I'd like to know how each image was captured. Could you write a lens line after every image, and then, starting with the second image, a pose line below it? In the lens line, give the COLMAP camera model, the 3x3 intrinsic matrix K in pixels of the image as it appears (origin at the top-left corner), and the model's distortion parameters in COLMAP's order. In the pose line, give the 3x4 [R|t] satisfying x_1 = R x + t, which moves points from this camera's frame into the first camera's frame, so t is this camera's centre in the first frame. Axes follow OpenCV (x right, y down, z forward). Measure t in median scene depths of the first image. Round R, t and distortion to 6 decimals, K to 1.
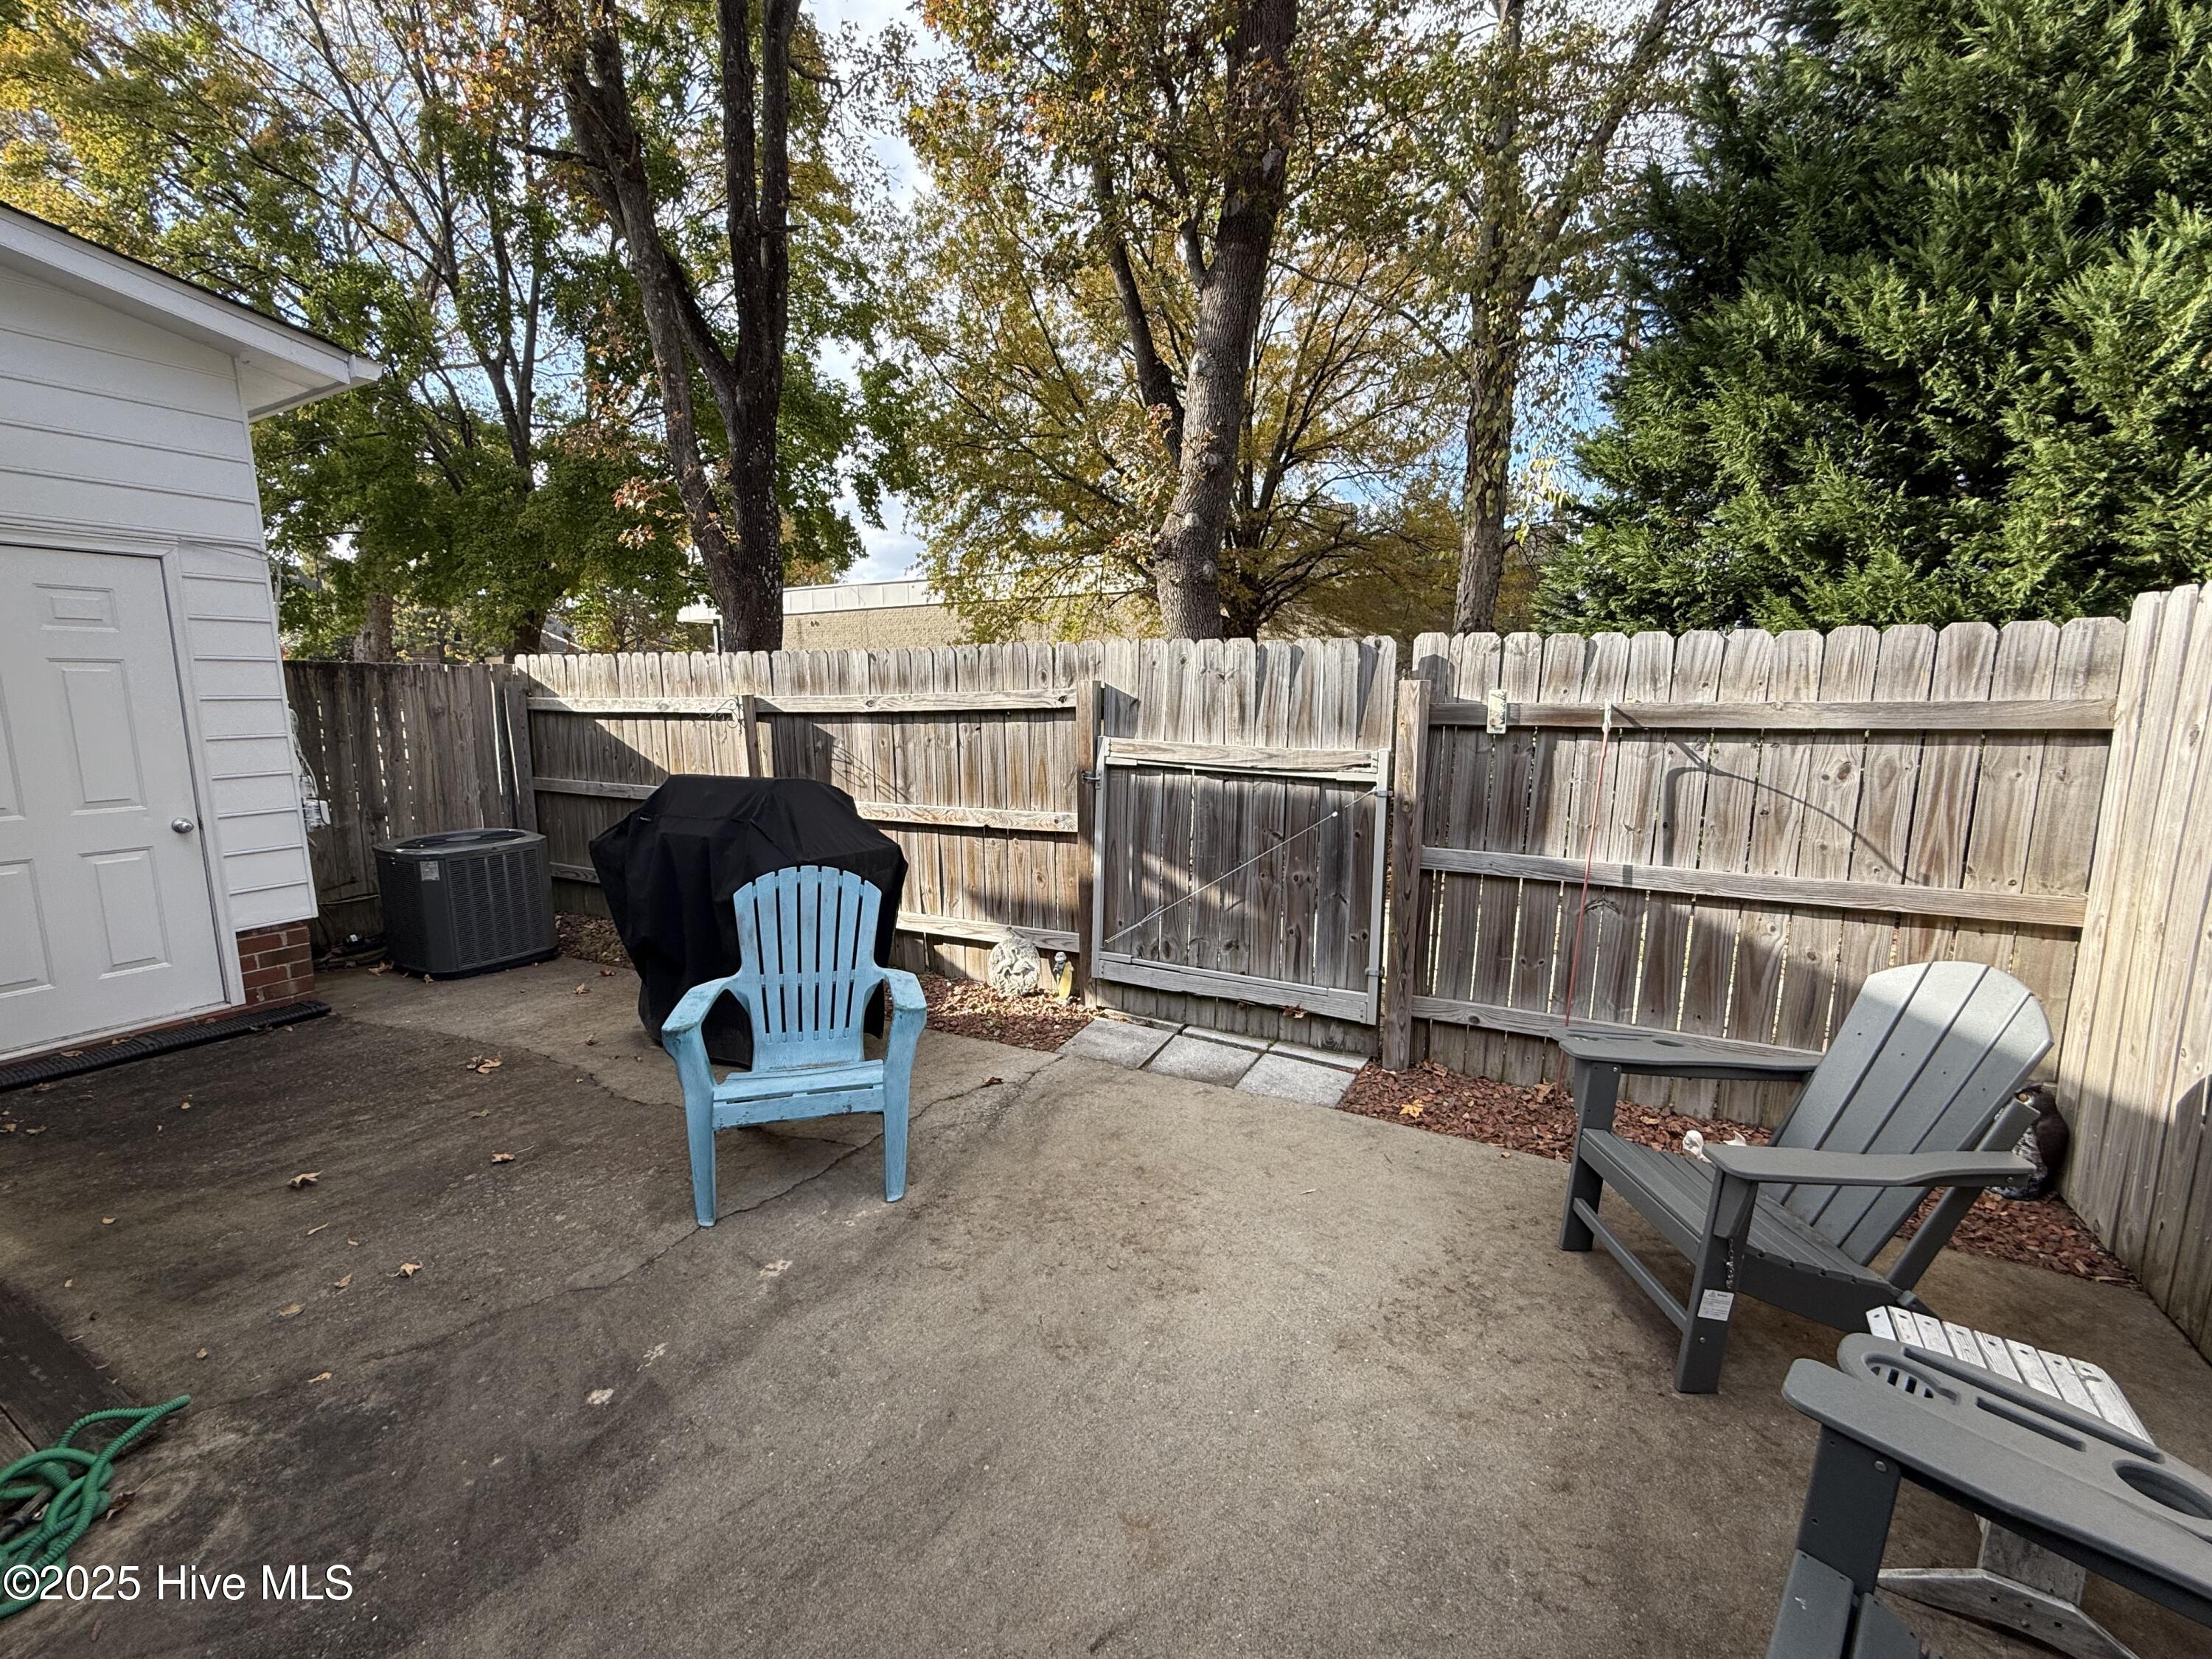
lens RADIAL K [[896.0, 0, 1139.0], [0, 896.0, 827.3], [0, 0, 1]] dist [0.001927, -0.000117]
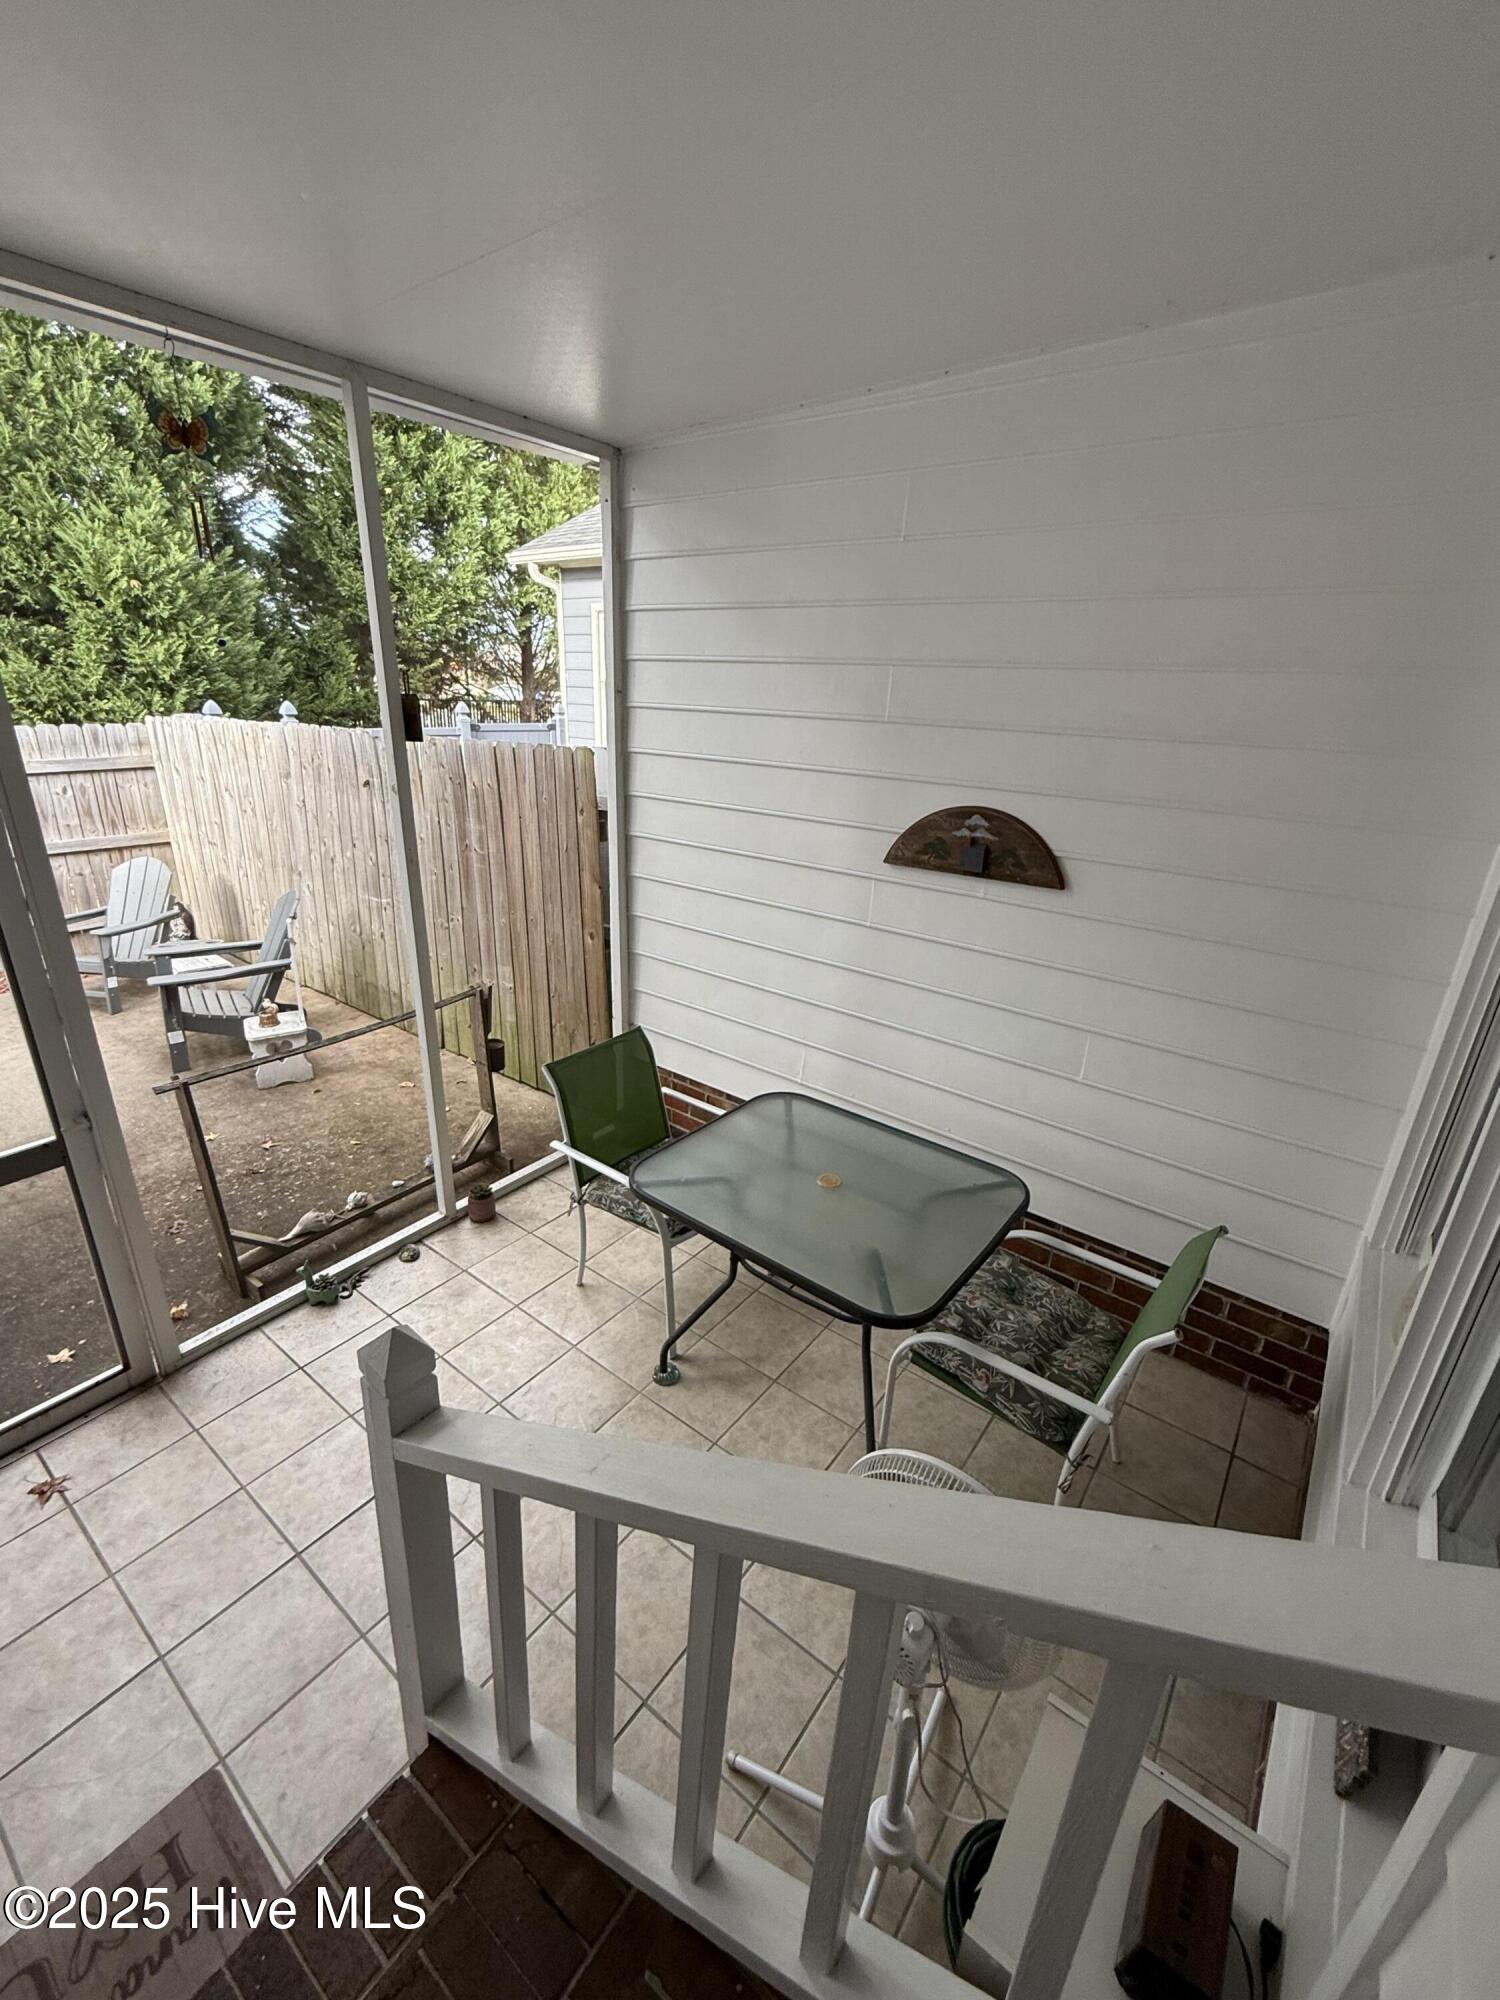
lens RADIAL K [[831.8, 0, 752.0], [0, 831.8, 1002.1], [0, 0, 1]] dist [0.000322, 0.000161]
pose [[0.155125, -0.340939, 0.927198, -0.846049], [0.110089, 0.938680, 0.326742, -0.043283], [-0.981742, 0.051389, 0.183146, -0.837063]]
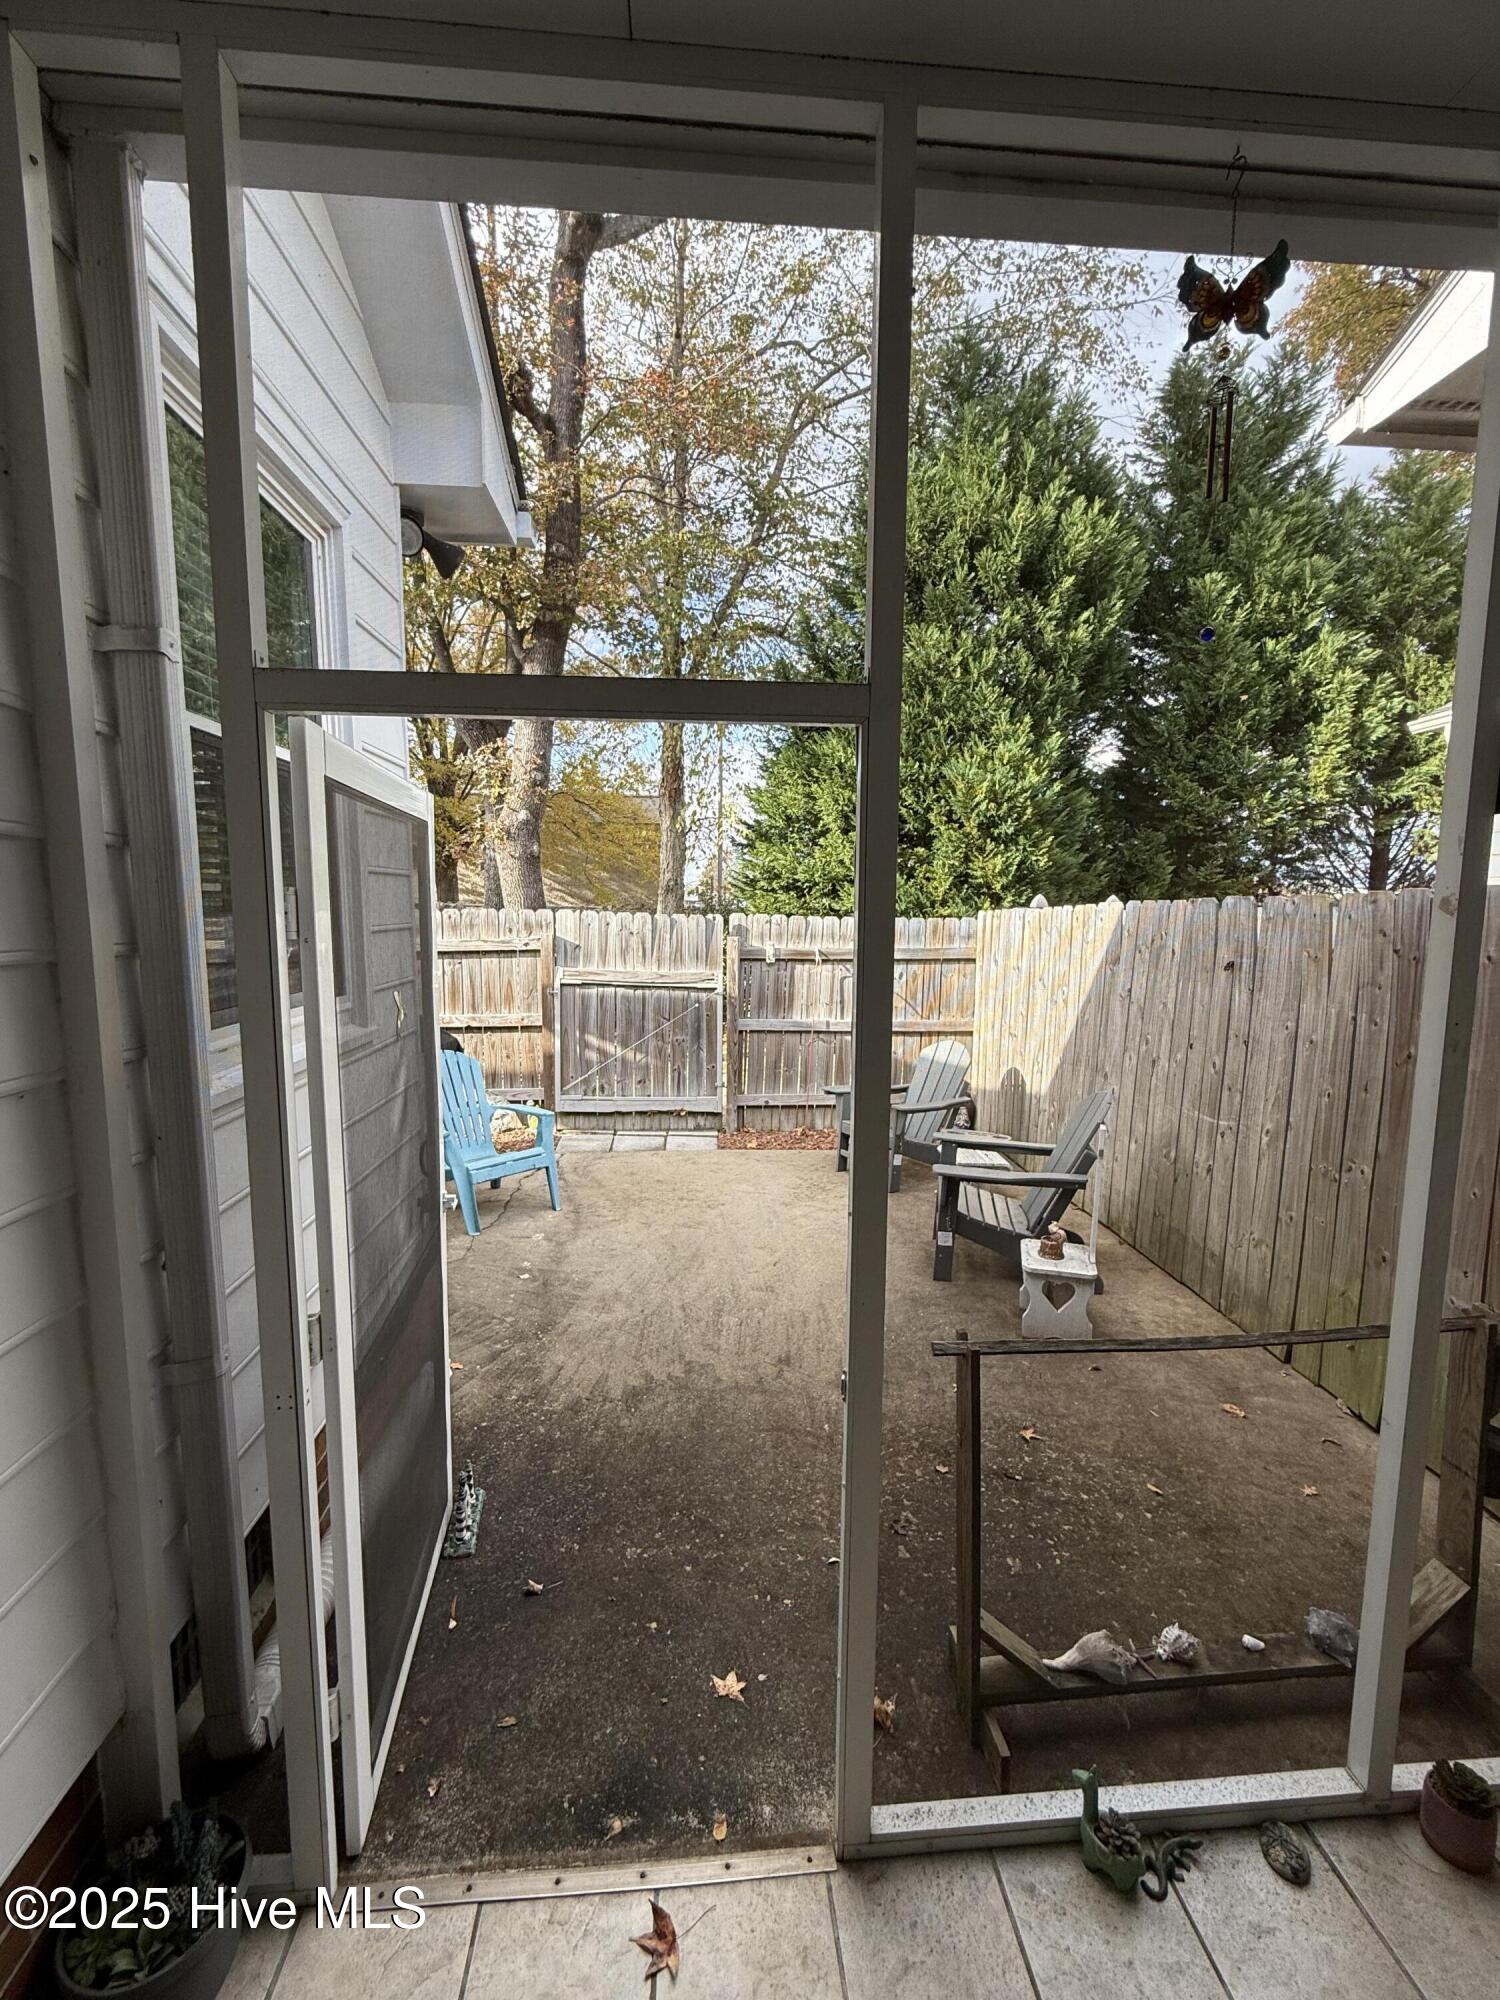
lens RADIAL K [[831.8, 0, 752.0], [0, 831.8, 1002.1], [0, 0, 1]] dist [0.000322, 0.000161]
pose [[0.841538, -0.047705, 0.538088, -0.616861], [0.066366, 0.997677, -0.015342, 0.013720], [-0.536106, 0.048622, 0.842749, -0.548139]]
